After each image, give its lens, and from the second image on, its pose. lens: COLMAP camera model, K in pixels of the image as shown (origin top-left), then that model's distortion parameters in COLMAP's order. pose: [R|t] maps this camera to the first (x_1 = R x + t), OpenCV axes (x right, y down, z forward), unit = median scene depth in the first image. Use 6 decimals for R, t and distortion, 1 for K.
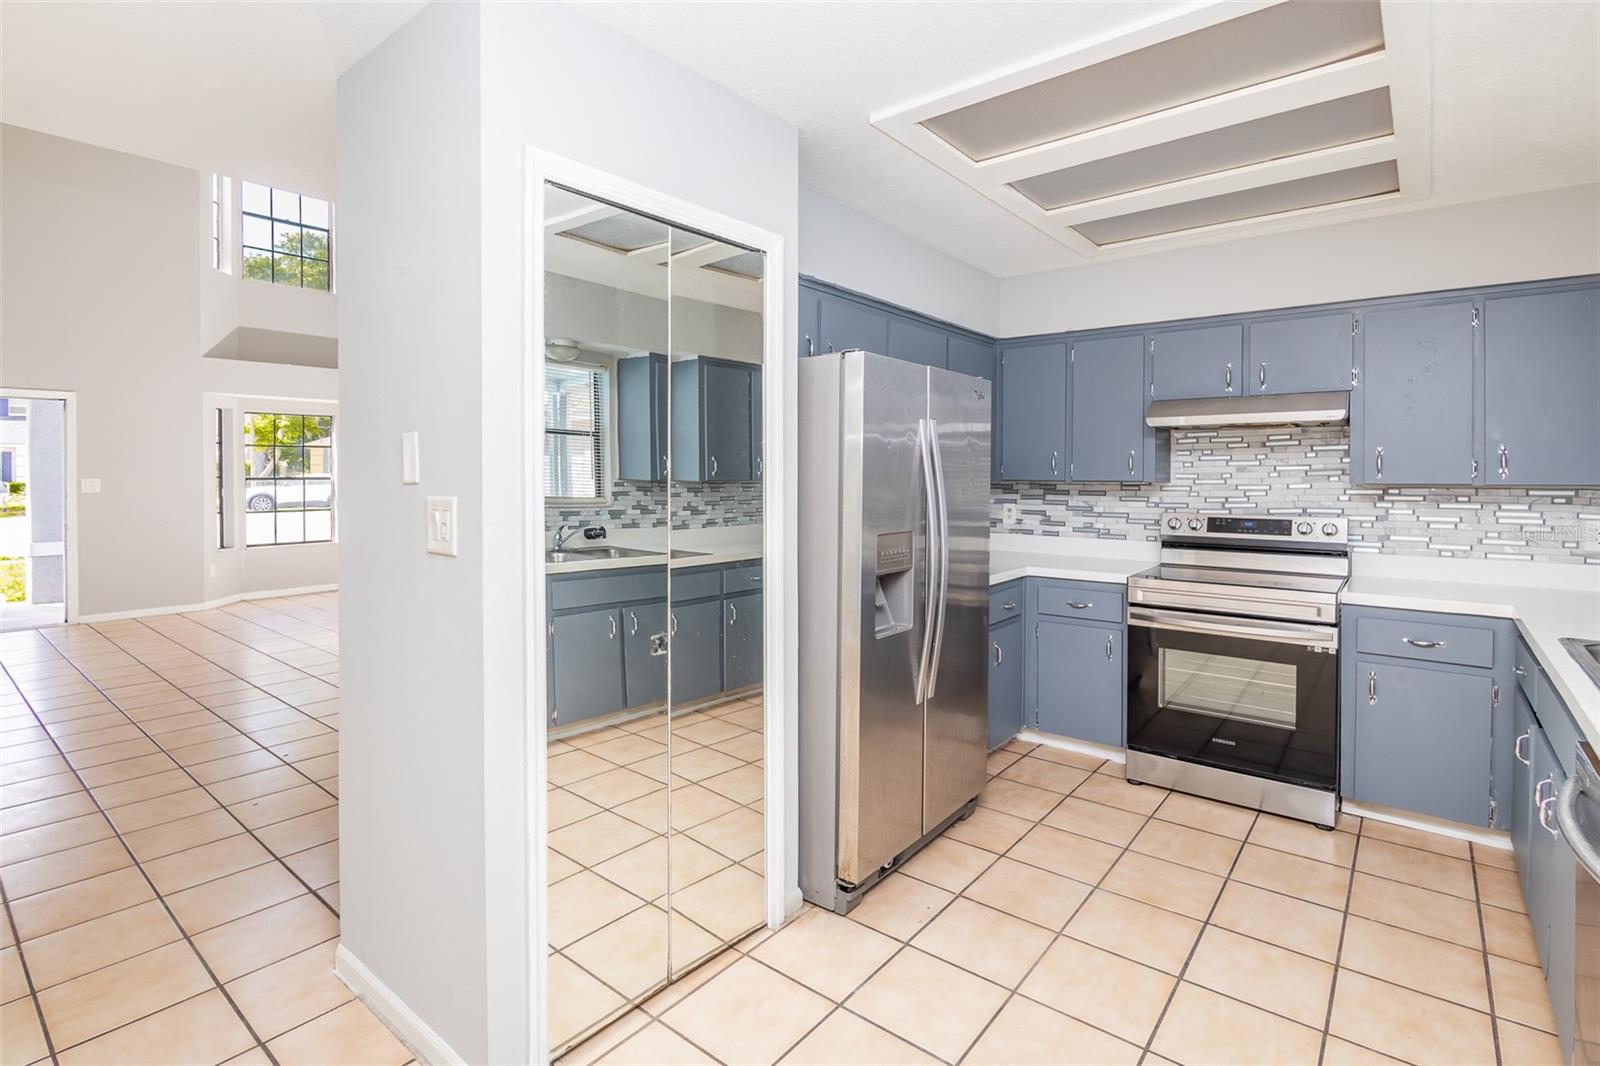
lens RADIAL K [[746.6, 0, 758.5], [0, 746.6, 482.5], [0, 0, 1]] dist [-0.002310, -0.001778]
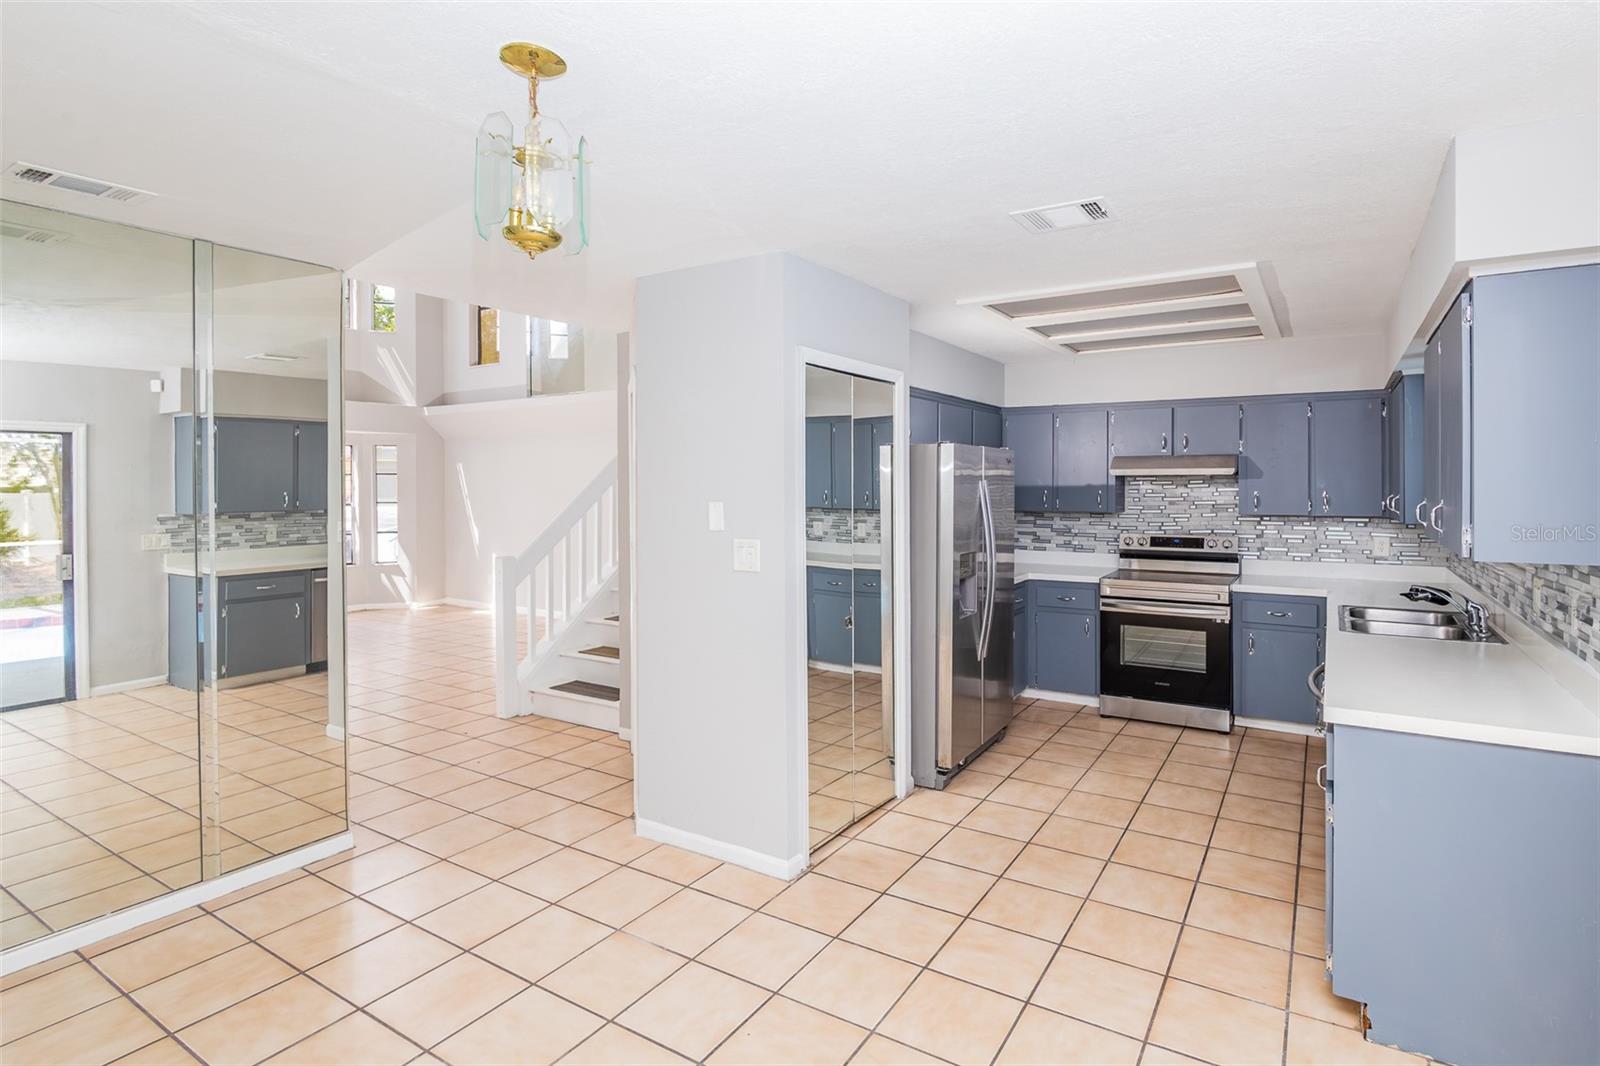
lens RADIAL K [[735.0, 0, 790.3], [0, 735.0, 499.6], [0, 0, 1]] dist [0.000221, 0.000045]
pose [[0.995456, -0.011860, 0.094480, -0.263798], [0.011550, 0.999926, 0.003826, -0.044174], [-0.094518, -0.002717, 0.995519, -0.411857]]
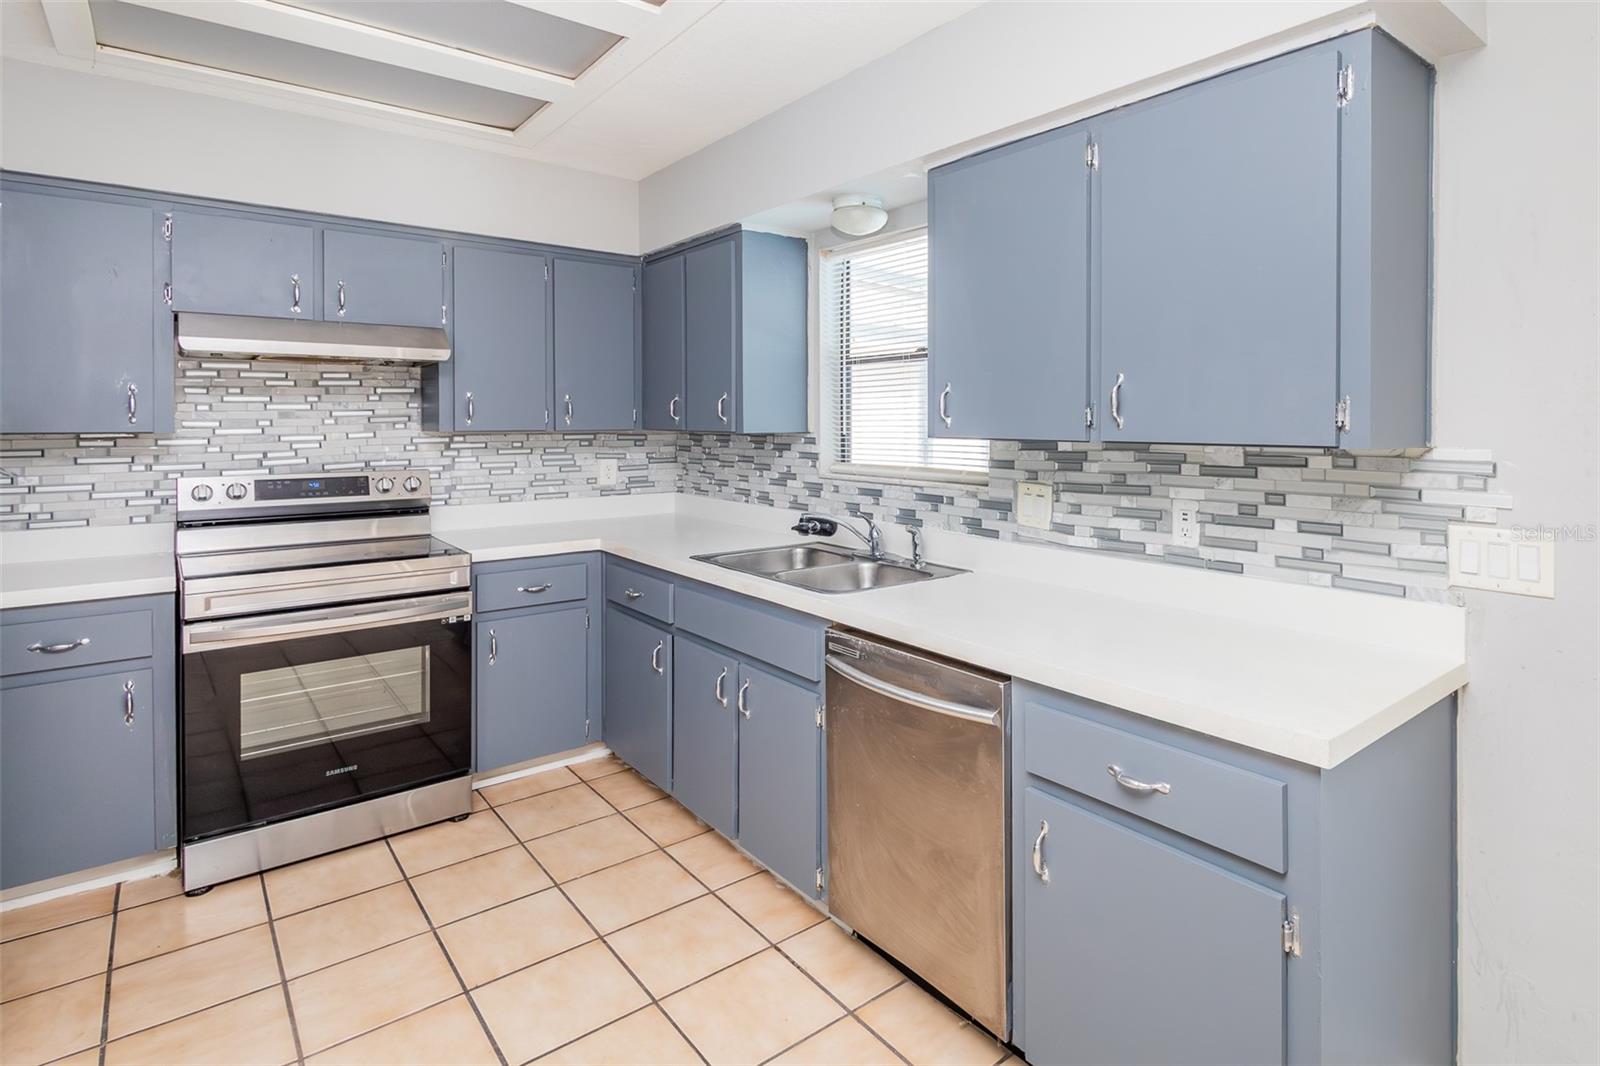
lens RADIAL K [[870.1, 0, 894.2], [0, 870.1, 426.7], [0, 0, 1]] dist [0.001925, -0.001071]
pose [[0.143643, -0.010283, 0.989576, -0.169219], [0.010899, 0.999902, 0.008808, -0.007220], [-0.989570, 0.009520, 0.143741, 0.290975]]
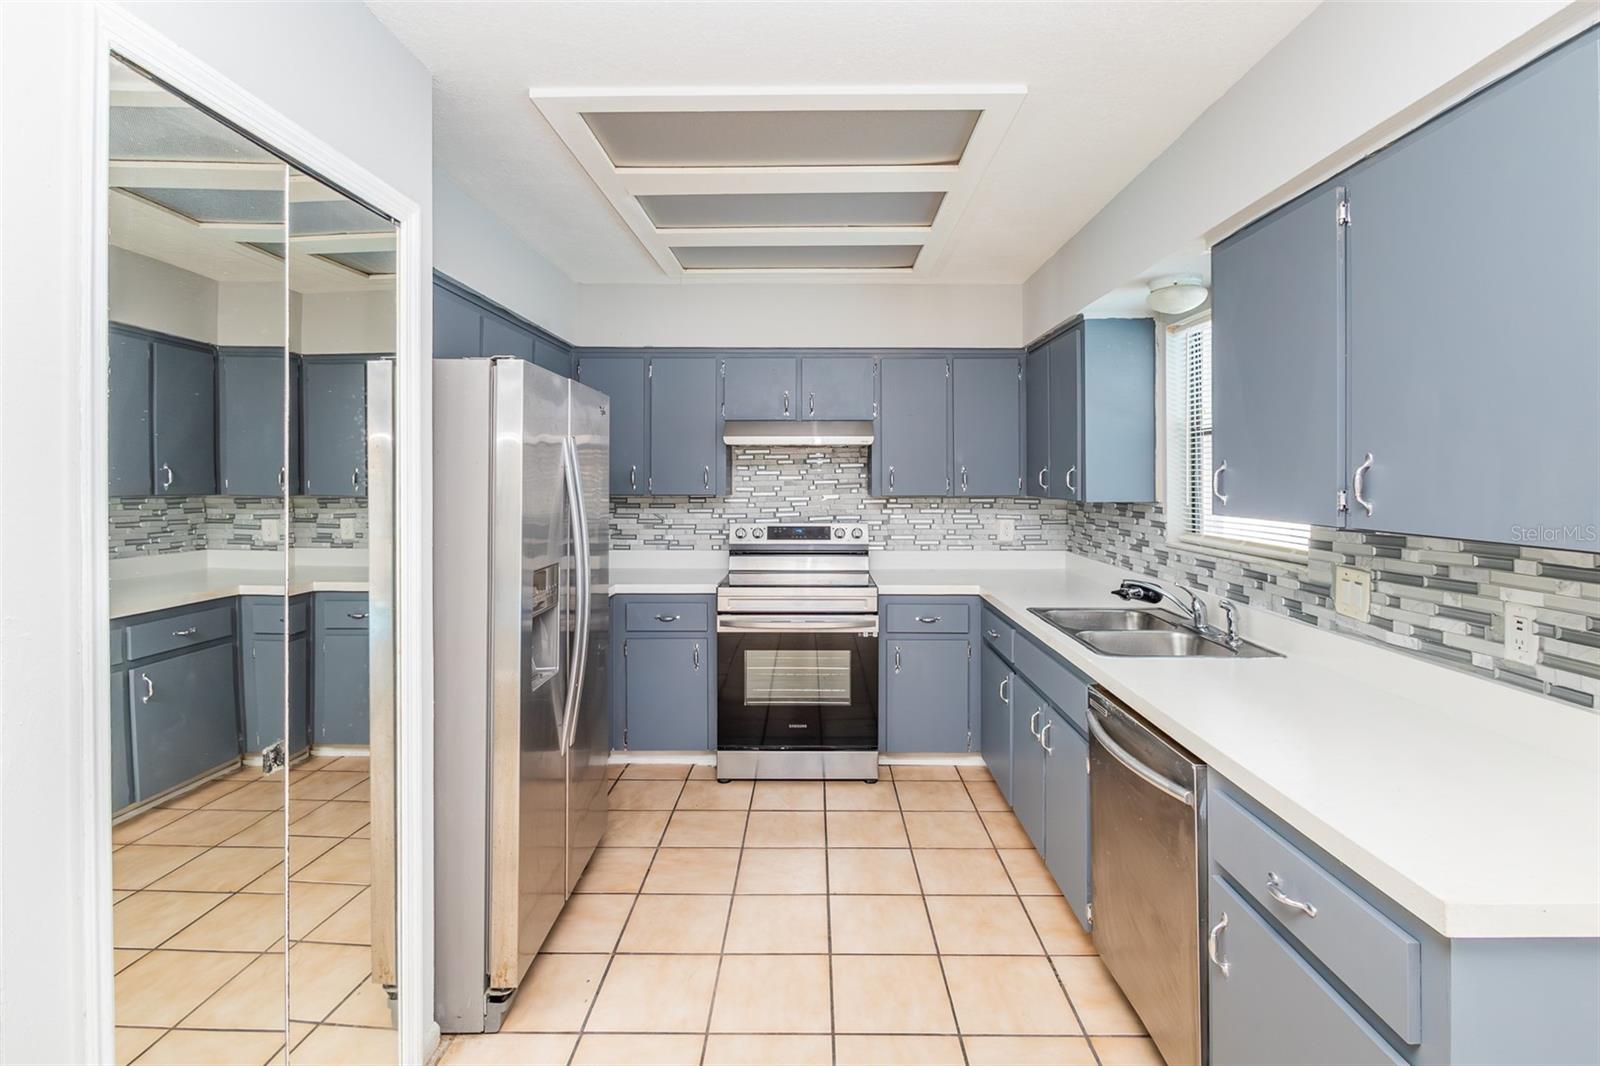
lens RADIAL K [[784.5, 0, 771.9], [0, 784.5, 476.0], [0, 0, 1]] dist [0.003821, 0.000250]
pose [[0.782591, -0.004859, 0.622518, -0.140593], [0.011911, 0.999903, -0.007169, -0.023118], [-0.622423, 0.013025, 0.782573, 0.082760]]
